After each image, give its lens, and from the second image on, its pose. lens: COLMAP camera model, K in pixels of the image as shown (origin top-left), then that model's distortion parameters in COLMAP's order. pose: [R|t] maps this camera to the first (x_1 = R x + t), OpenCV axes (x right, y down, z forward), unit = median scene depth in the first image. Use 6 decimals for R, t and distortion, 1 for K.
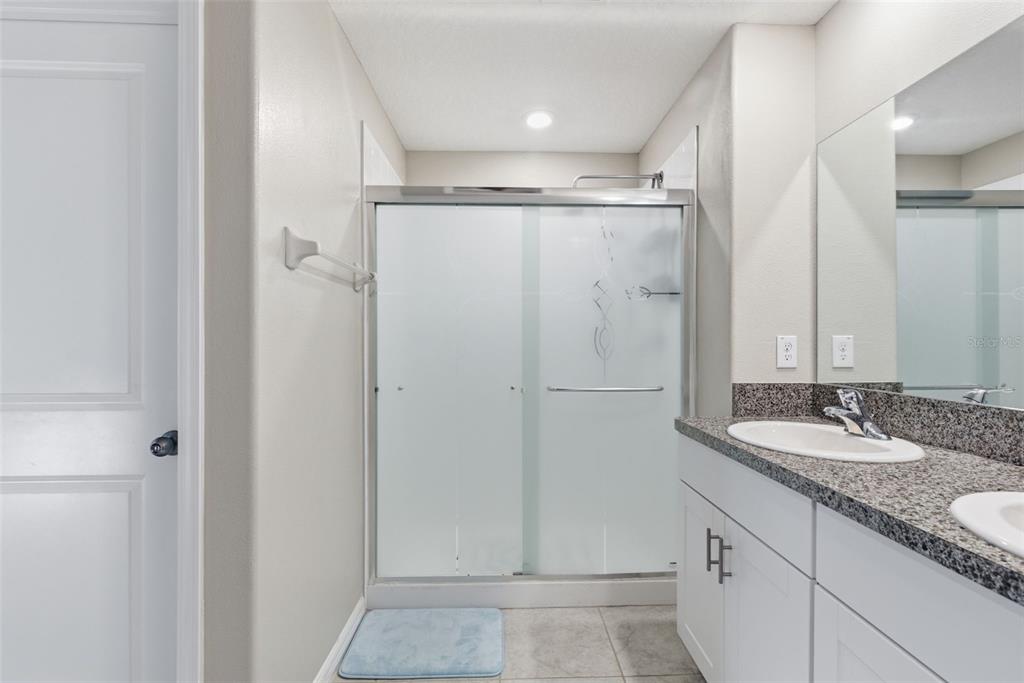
lens RADIAL K [[479.1, 0, 511.0], [0, 479.1, 345.2], [0, 0, 1]] dist [0.003677, 0.000430]
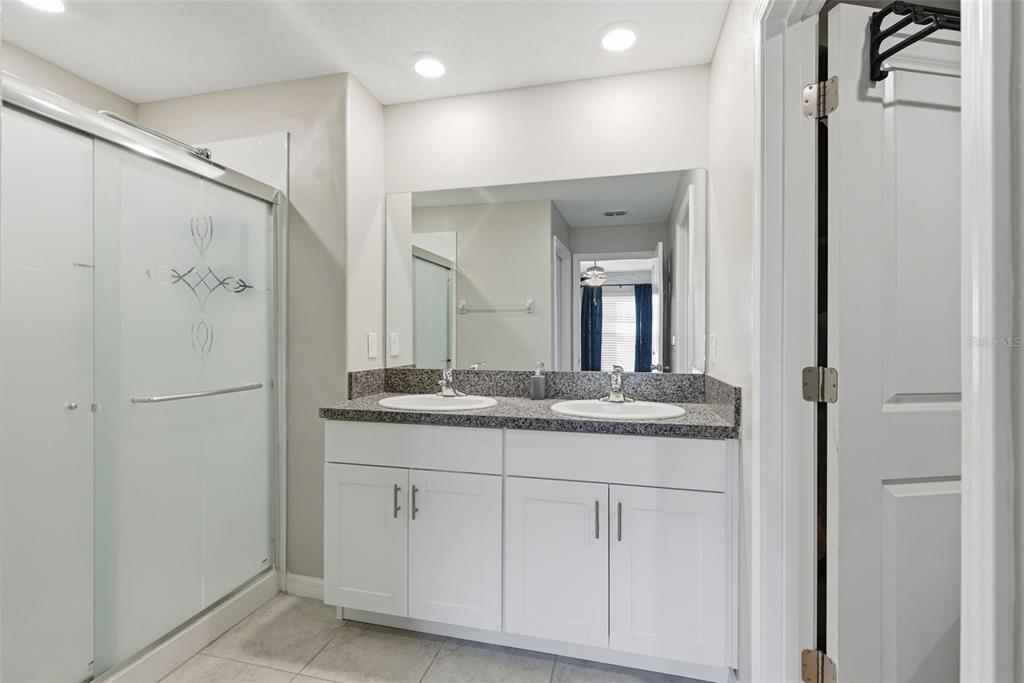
lens RADIAL K [[479.1, 0, 507.8], [0, 479.1, 338.1], [0, 0, 1]] dist [0.003677, 0.000430]
pose [[0.258770, 0.002477, 0.965936, -0.595994], [0.004178, 0.999984, -0.003684, 0.000318], [-0.965930, 0.004989, 0.258756, 0.309931]]
